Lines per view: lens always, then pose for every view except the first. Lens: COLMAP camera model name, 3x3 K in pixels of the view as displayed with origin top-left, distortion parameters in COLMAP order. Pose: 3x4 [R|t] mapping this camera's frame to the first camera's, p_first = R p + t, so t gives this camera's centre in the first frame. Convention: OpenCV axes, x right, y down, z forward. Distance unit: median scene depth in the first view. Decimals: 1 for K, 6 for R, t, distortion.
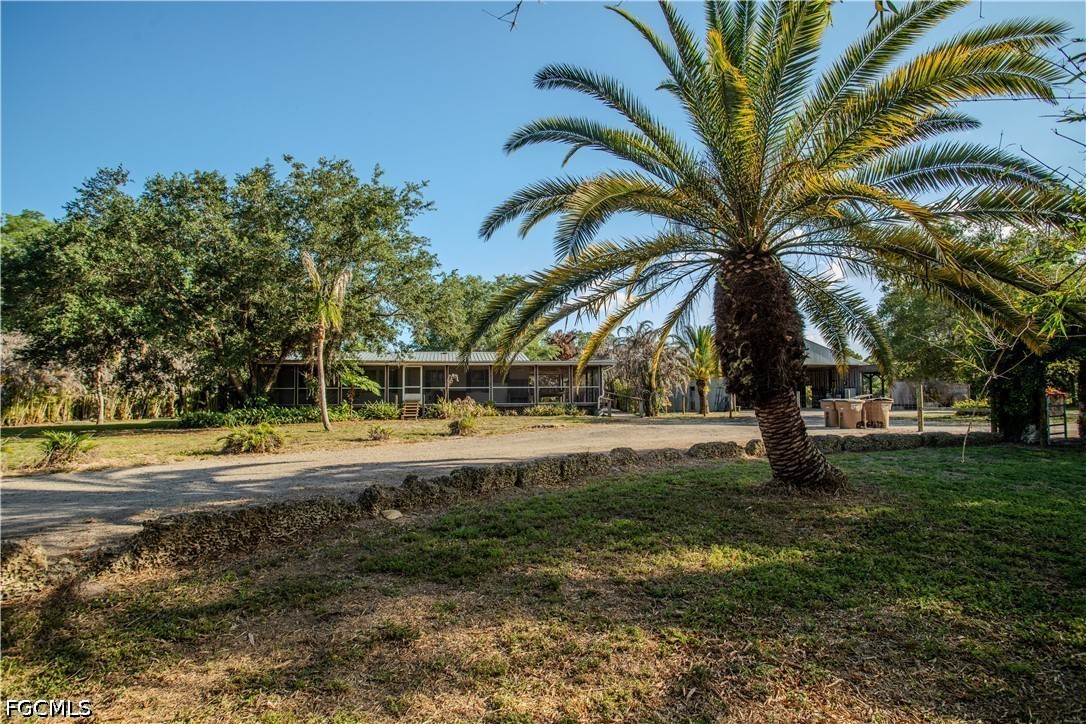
lens RADIAL K [[538.1, 0, 543.0], [0, 538.1, 362.0], [0, 0, 1]] dist [-0.083429, 0.048249]
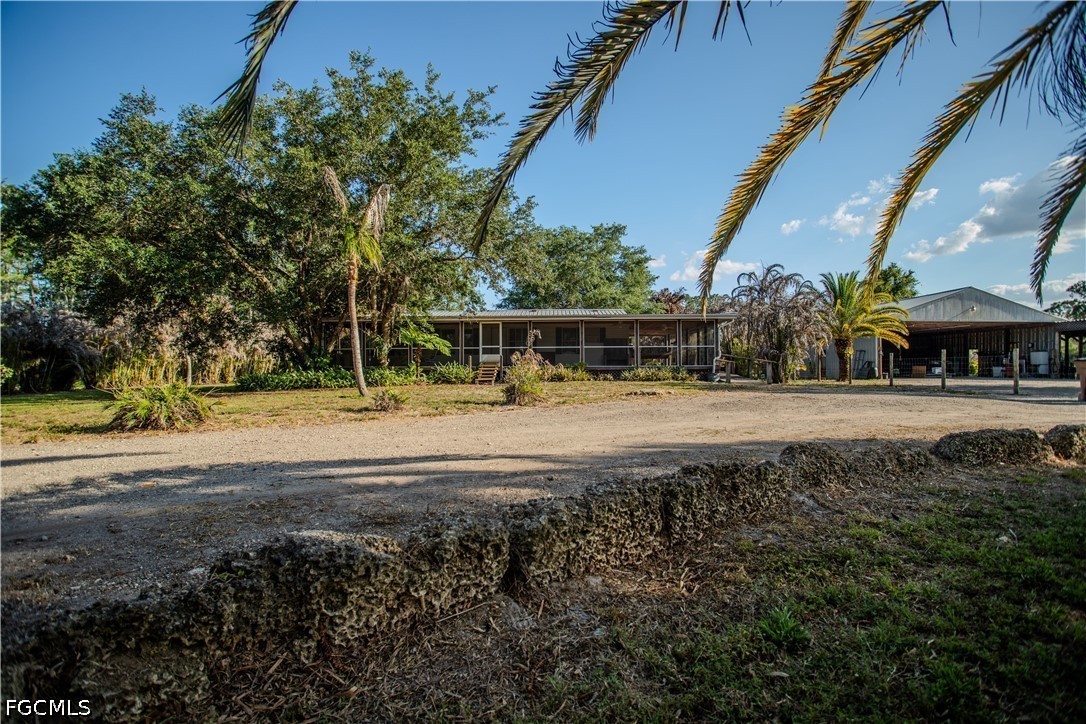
lens RADIAL K [[538.1, 0, 543.0], [0, 538.1, 362.0], [0, 0, 1]] dist [-0.083429, 0.048249]
pose [[0.981194, 0.002103, -0.193011, 0.006151], [0.009556, 0.998185, 0.059455, 0.021647], [0.192786, -0.060181, 0.979394, 0.175350]]
